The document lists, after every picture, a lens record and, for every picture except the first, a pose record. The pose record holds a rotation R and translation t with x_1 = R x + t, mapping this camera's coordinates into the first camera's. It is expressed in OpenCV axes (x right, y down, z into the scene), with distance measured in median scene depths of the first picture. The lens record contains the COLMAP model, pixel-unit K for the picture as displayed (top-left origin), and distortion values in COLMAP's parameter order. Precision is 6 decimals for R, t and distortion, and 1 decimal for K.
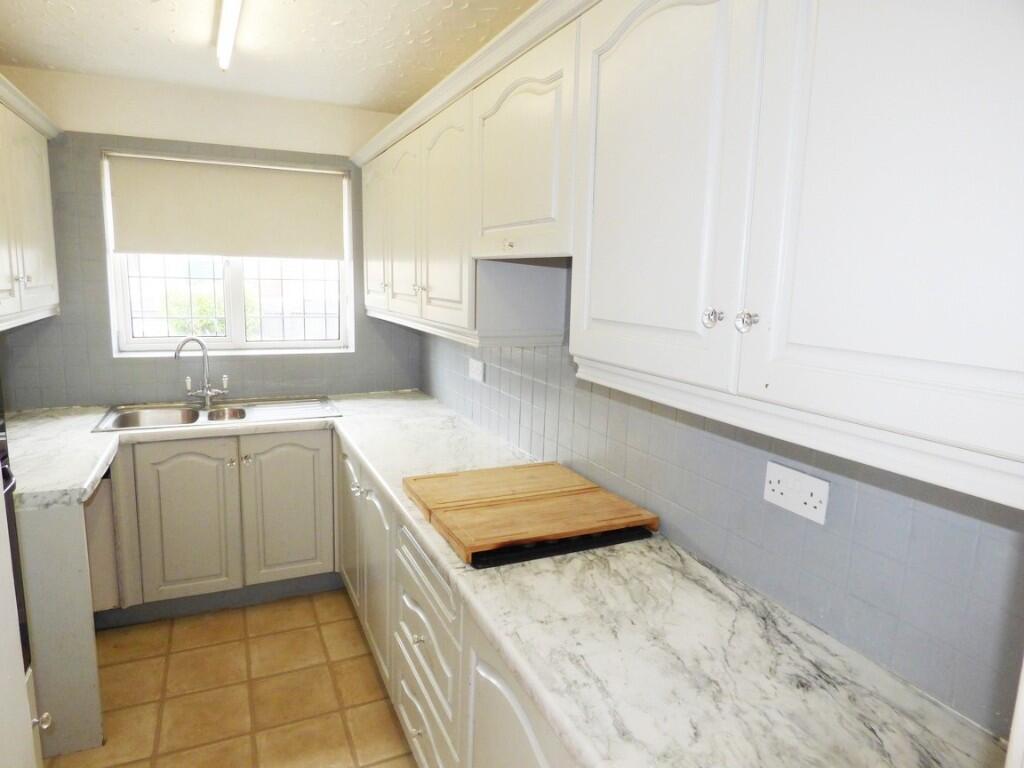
lens RADIAL K [[591.8, 0, 513.2], [0, 591.8, 367.8], [0, 0, 1]] dist [-0.091800, 0.019175]
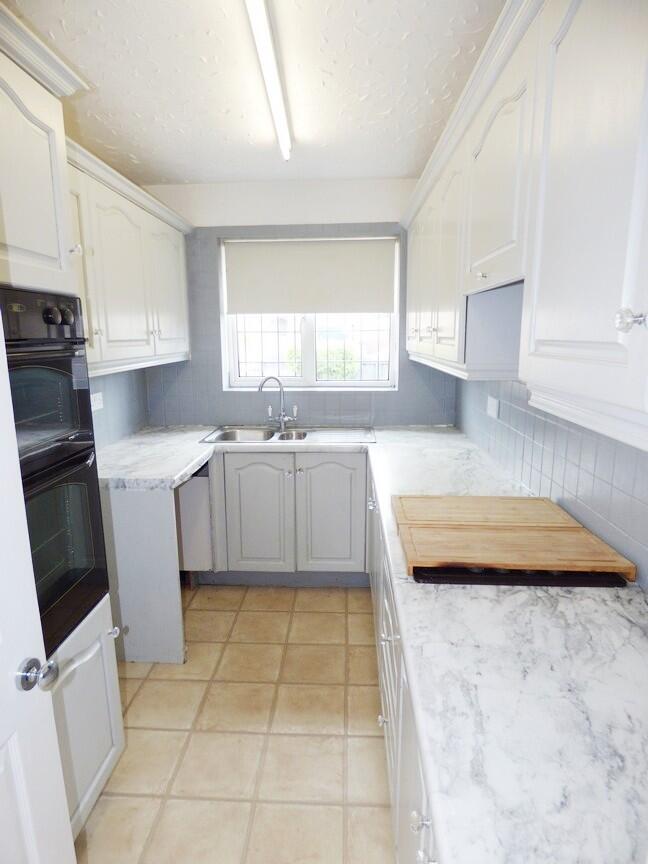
lens RADIAL K [[502.2, 0, 324.0], [0, 502.2, 432.0], [0, 0, 1]] dist [-0.069234, -0.003367]
pose [[0.871644, 0.054574, -0.487093, 0.135464], [-0.036369, 0.998244, 0.046762, 0.021180], [0.488789, -0.023044, 0.872098, 0.082770]]
